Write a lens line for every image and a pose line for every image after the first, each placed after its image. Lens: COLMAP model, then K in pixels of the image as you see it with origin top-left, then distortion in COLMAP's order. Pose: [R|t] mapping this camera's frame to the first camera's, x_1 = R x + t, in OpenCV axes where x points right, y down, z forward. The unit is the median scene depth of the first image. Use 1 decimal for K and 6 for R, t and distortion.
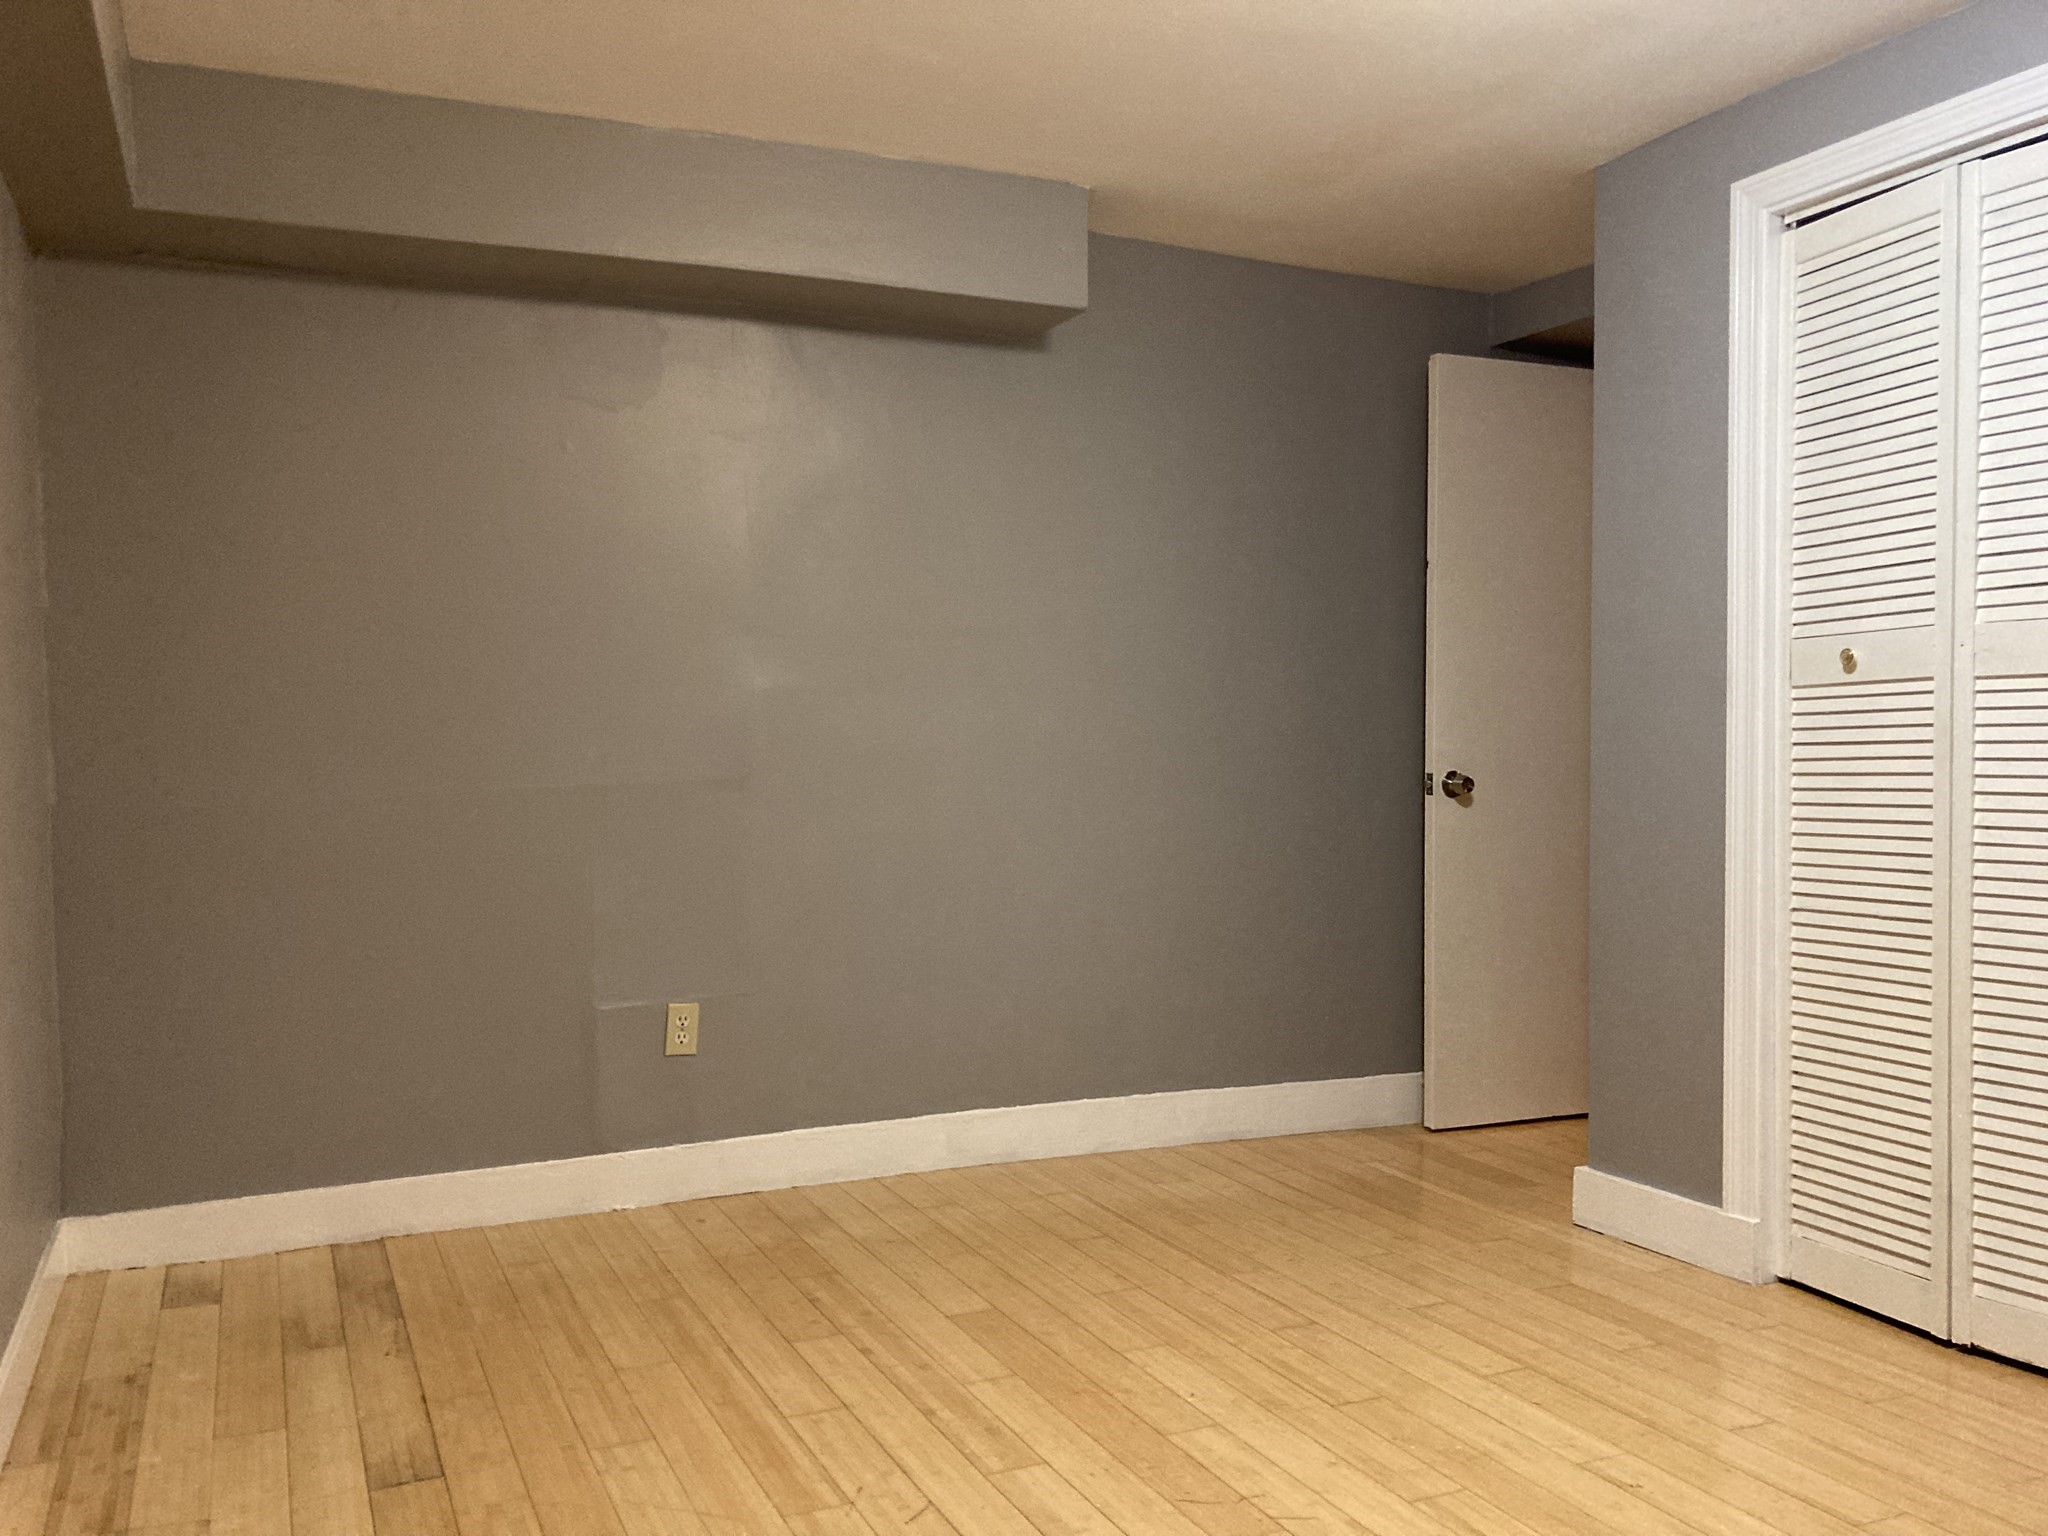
lens RADIAL K [[1678.5, 0, 1023.5], [0, 1678.5, 770.2], [0, 0, 1]] dist [0.029921, -0.028348]
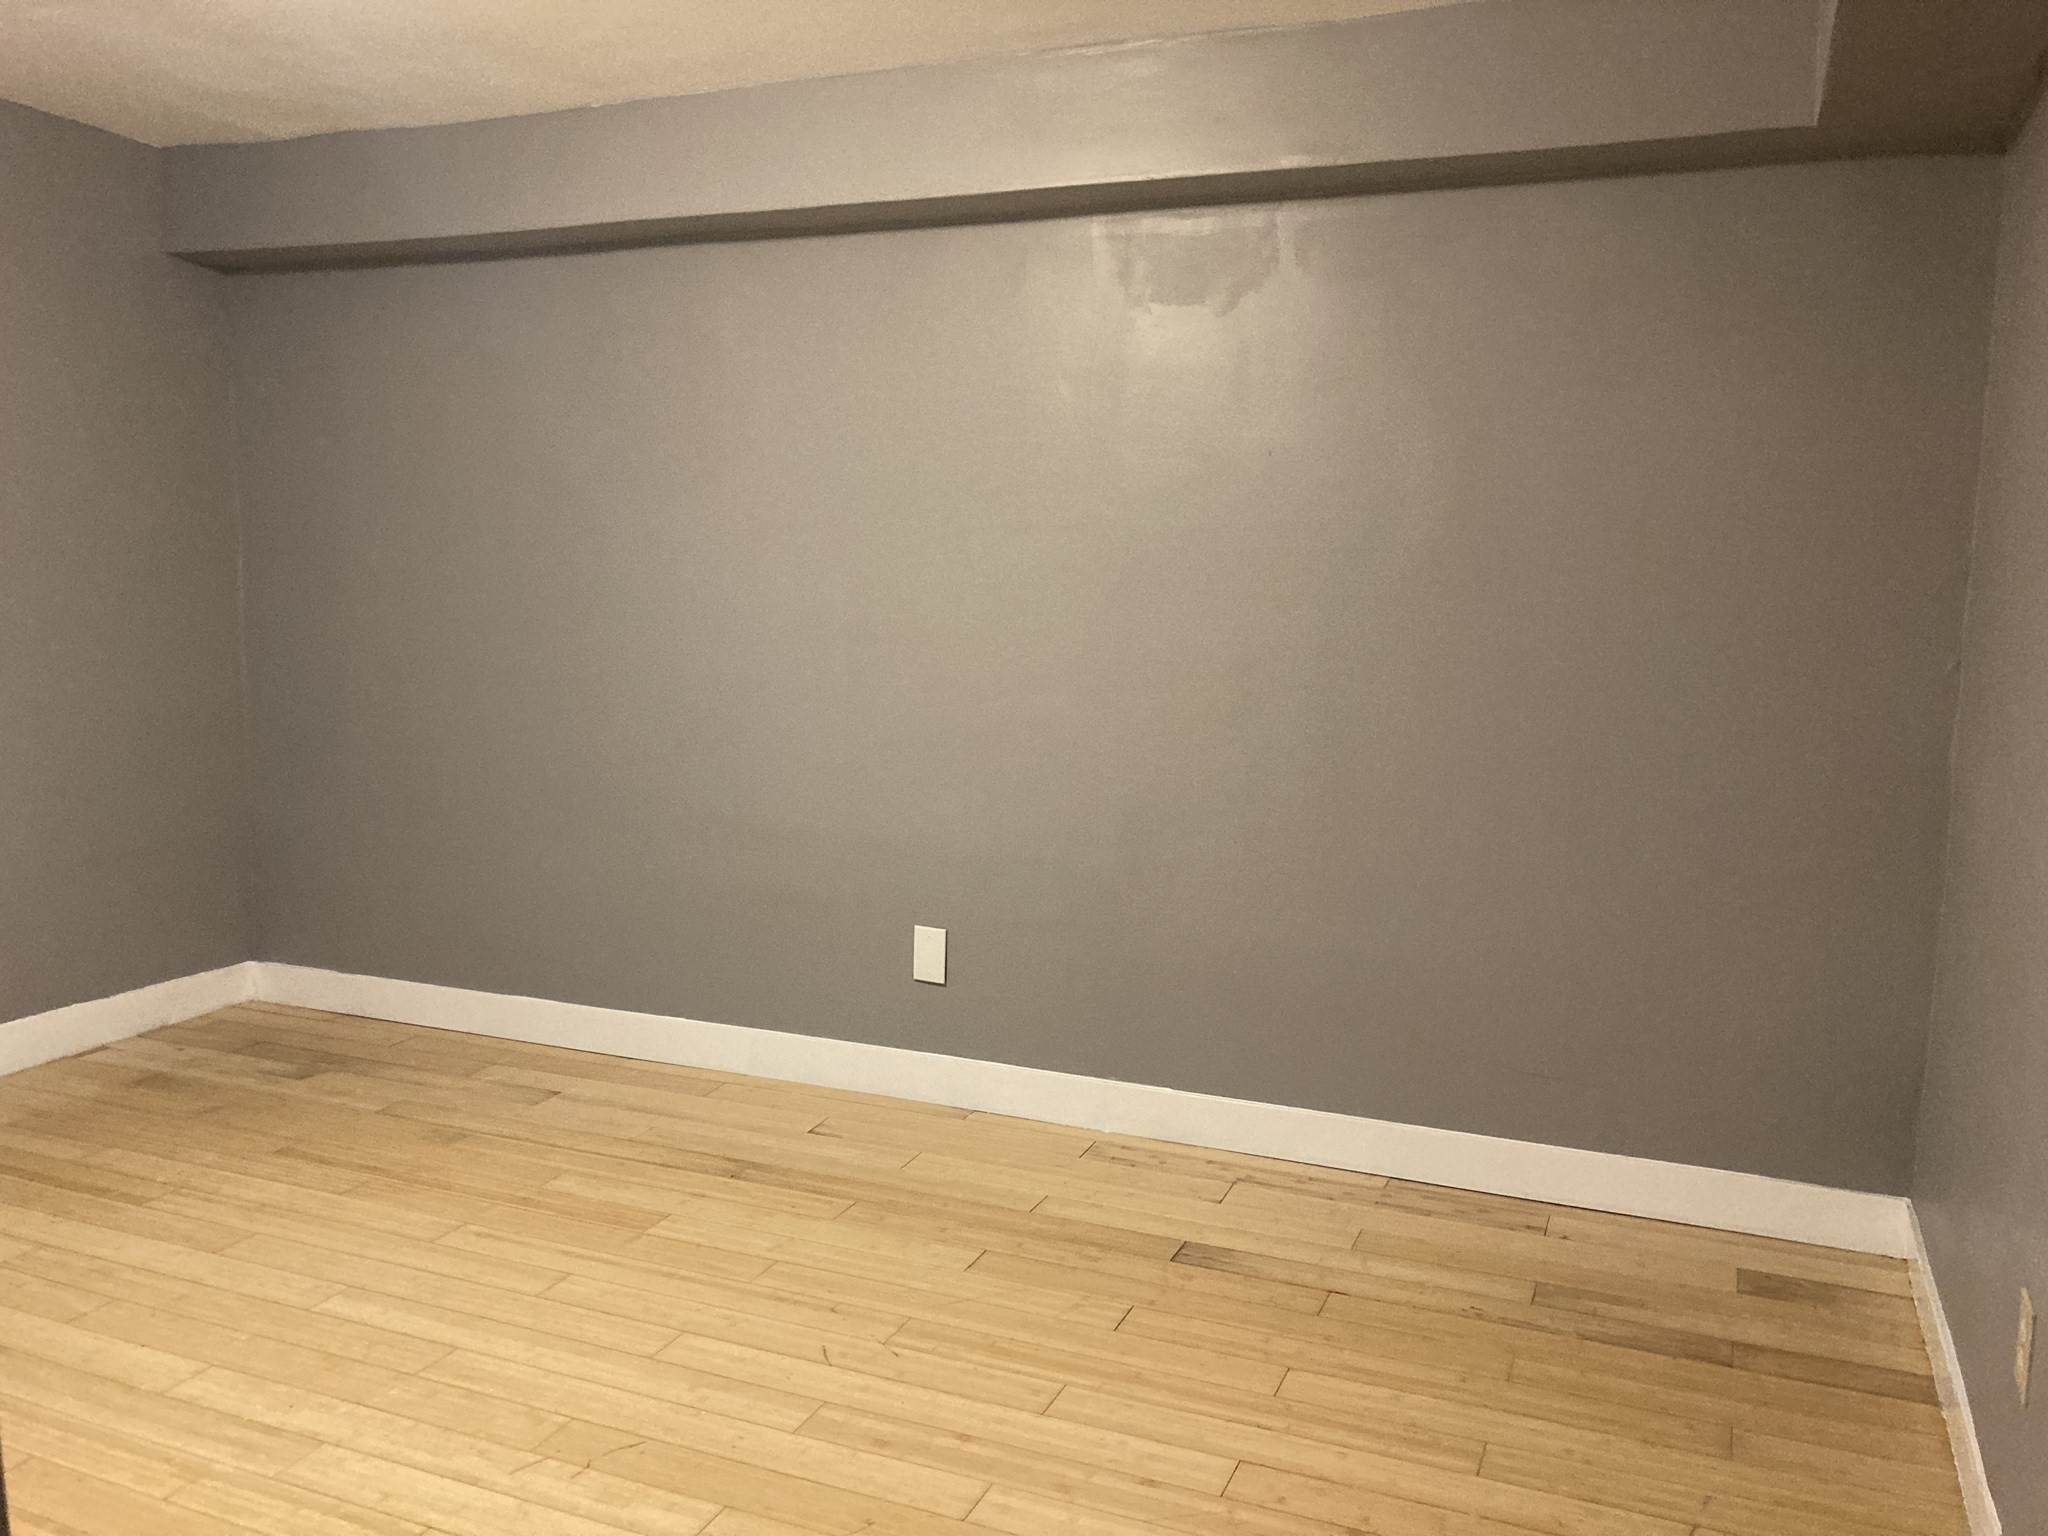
lens RADIAL K [[1678.5, 0, 1026.8], [0, 1678.5, 769.2], [0, 0, 1]] dist [0.029921, -0.028348]
pose [[-0.735988, 0.093309, -0.670534, 0.521264], [-0.023420, 0.986354, 0.162964, -0.147685], [0.676590, 0.135644, -0.723759, 1.662328]]
